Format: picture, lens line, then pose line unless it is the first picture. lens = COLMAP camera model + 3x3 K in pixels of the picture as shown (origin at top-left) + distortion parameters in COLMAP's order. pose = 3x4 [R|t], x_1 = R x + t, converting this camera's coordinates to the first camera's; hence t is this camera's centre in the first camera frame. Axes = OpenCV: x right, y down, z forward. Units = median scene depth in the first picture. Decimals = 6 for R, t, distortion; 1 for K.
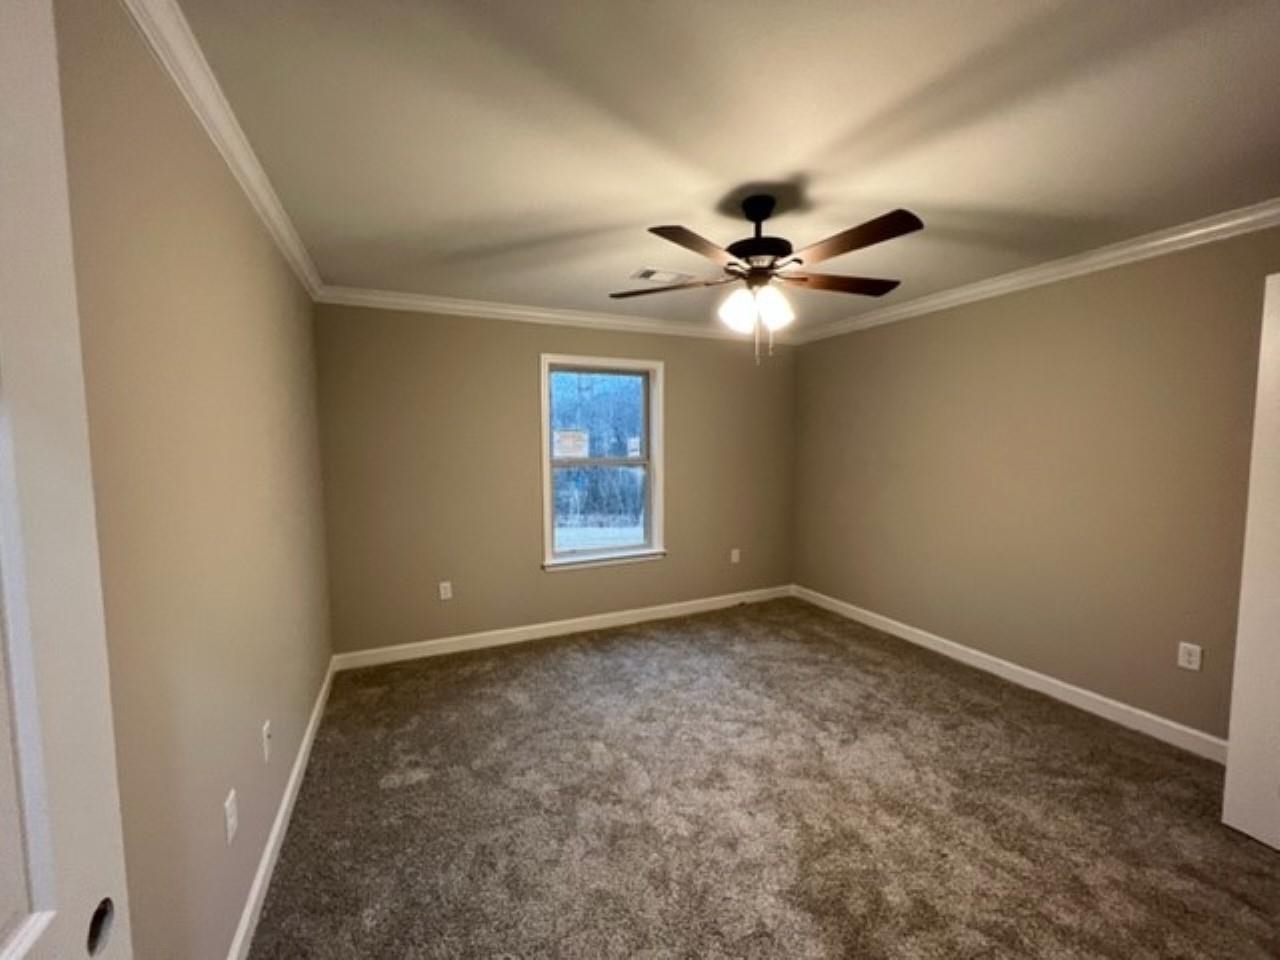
lens RADIAL K [[513.0, 0, 633.8], [0, 513.0, 476.4], [0, 0, 1]] dist [0.004367, -0.000446]
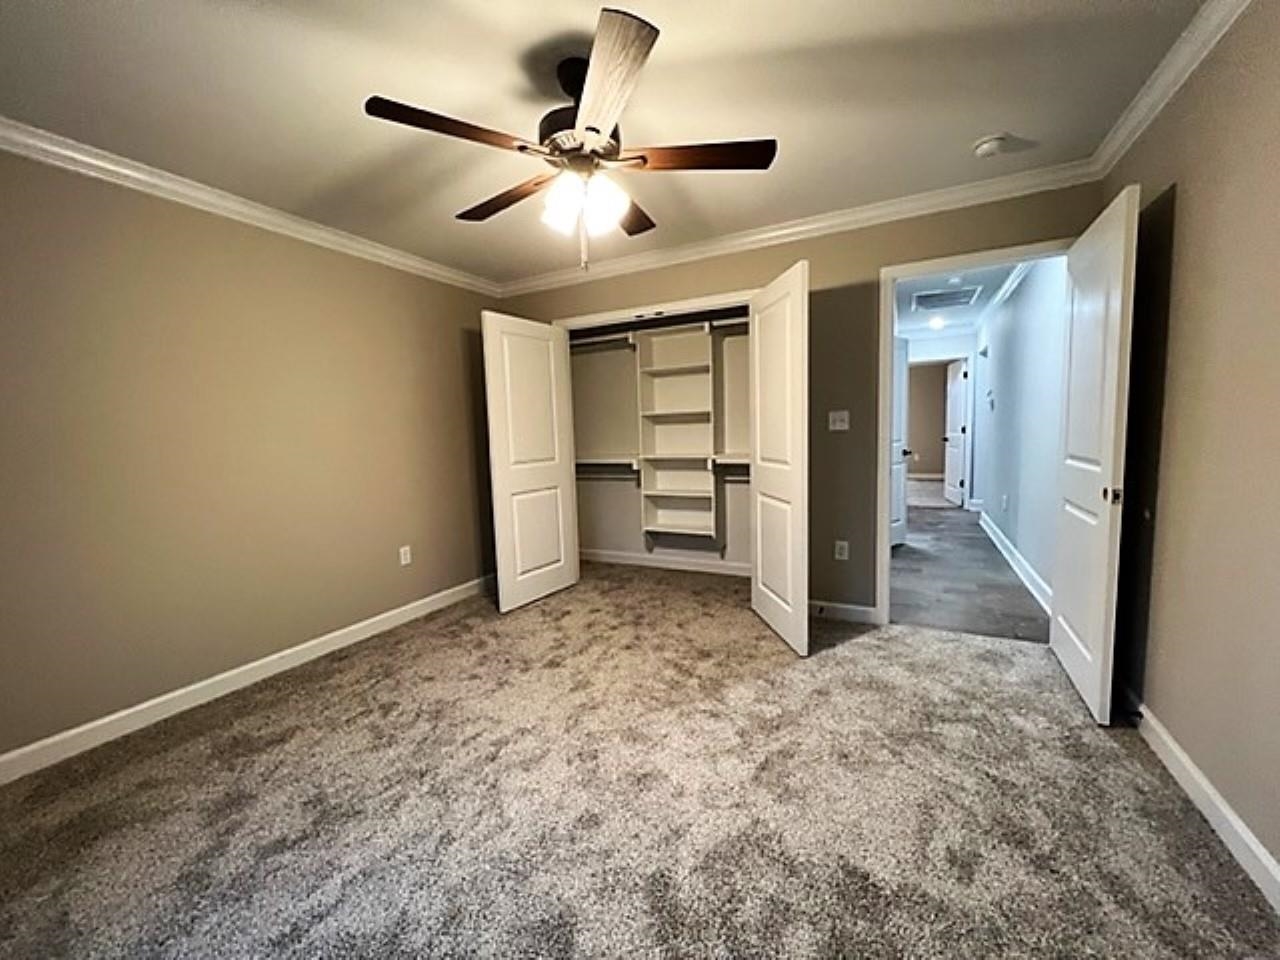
lens RADIAL K [[513.0, 0, 634.7], [0, 513.0, 486.0], [0, 0, 1]] dist [0.004367, -0.000446]
pose [[-0.625713, -0.060093, 0.777736, -0.513349], [0.083502, 0.986139, 0.143375, 0.005078], [-0.775572, 0.154655, -0.612022, 1.621688]]
